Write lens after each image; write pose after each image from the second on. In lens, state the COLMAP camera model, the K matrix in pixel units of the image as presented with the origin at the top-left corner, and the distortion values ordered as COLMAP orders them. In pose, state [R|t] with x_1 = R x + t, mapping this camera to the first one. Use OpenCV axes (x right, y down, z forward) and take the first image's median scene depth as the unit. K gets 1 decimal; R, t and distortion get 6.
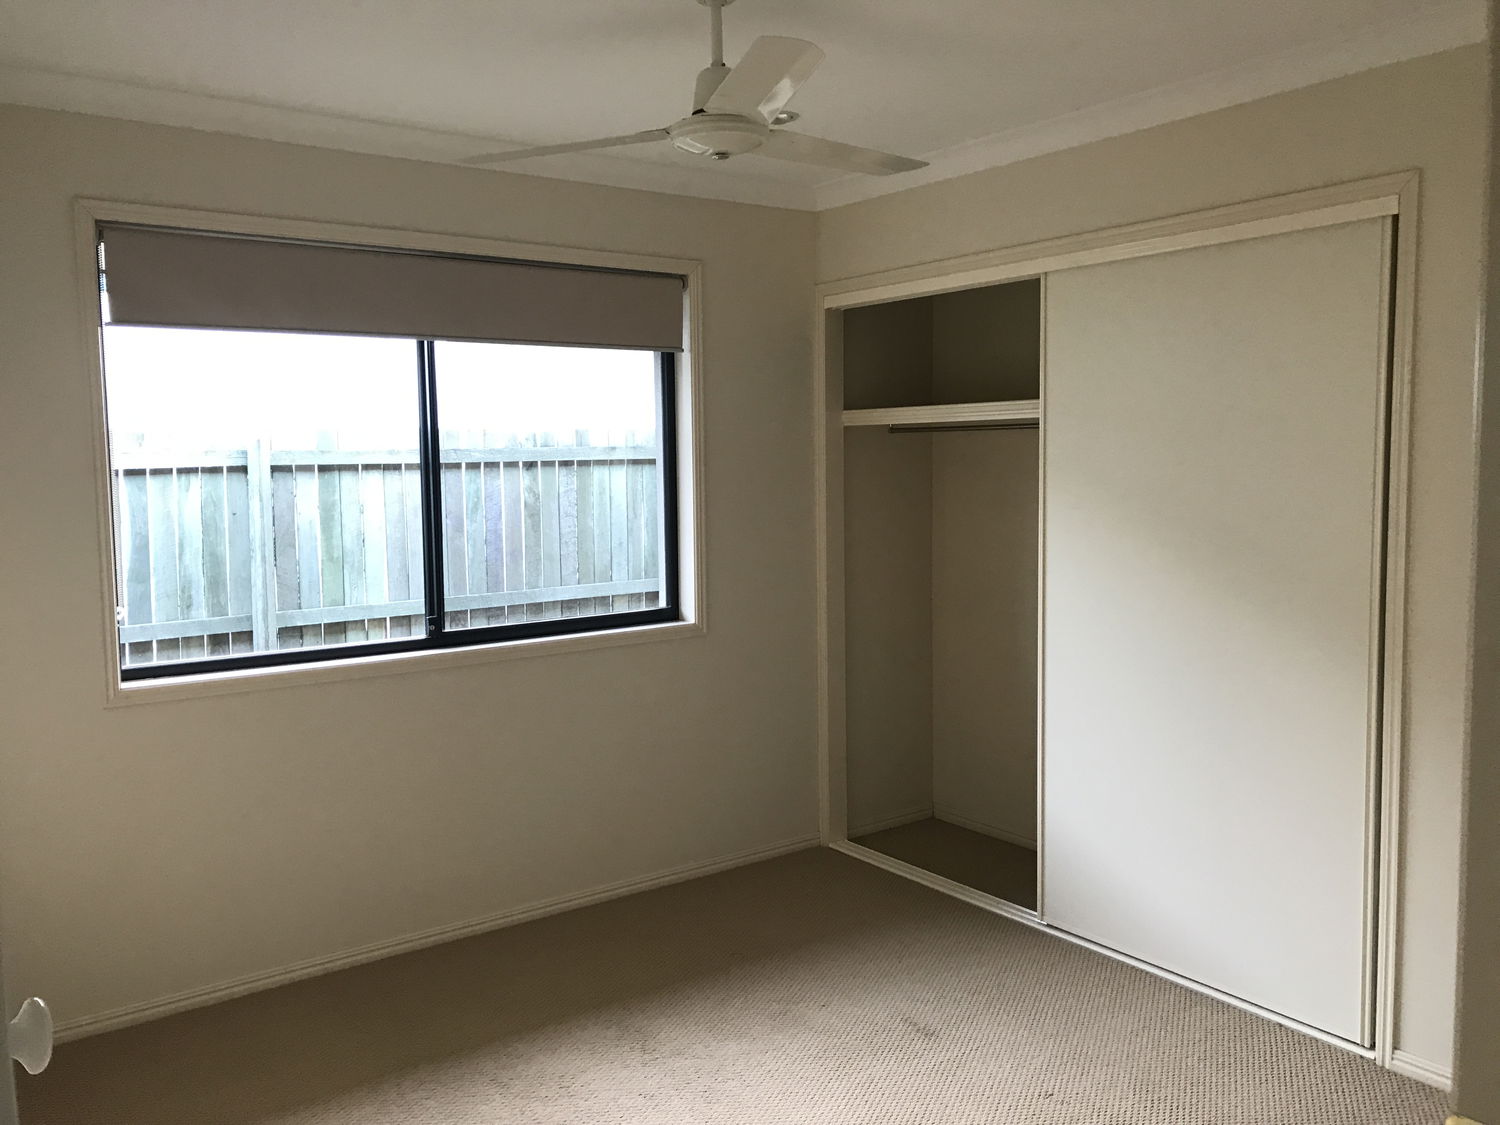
lens RADIAL K [[1242.5, 0, 752.0], [0, 1242.5, 571.6], [0, 0, 1]] dist [0.061047, -0.045836]
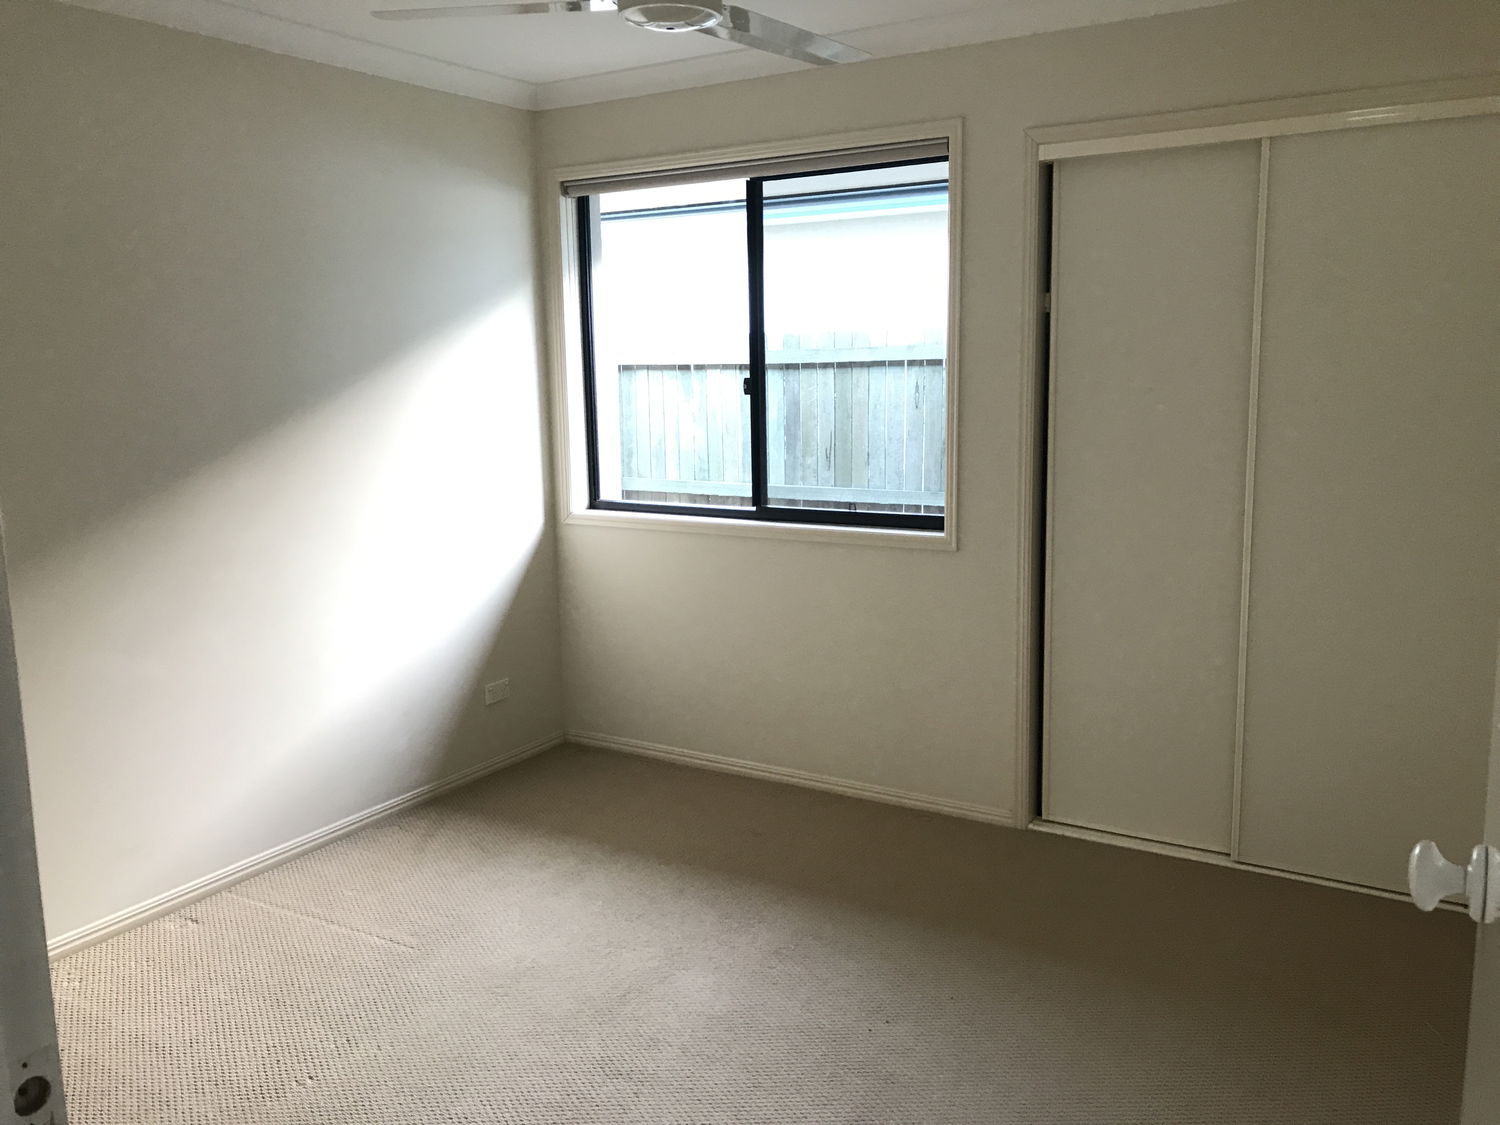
lens RADIAL K [[1242.5, 0, 753.8], [0, 1242.5, 560.7], [0, 0, 1]] dist [0.061047, -0.045836]
pose [[0.360450, 0.157501, -0.919385, 0.777800], [-0.067665, 0.987460, 0.142634, -0.068969], [0.930321, 0.010798, 0.366587, 0.559287]]
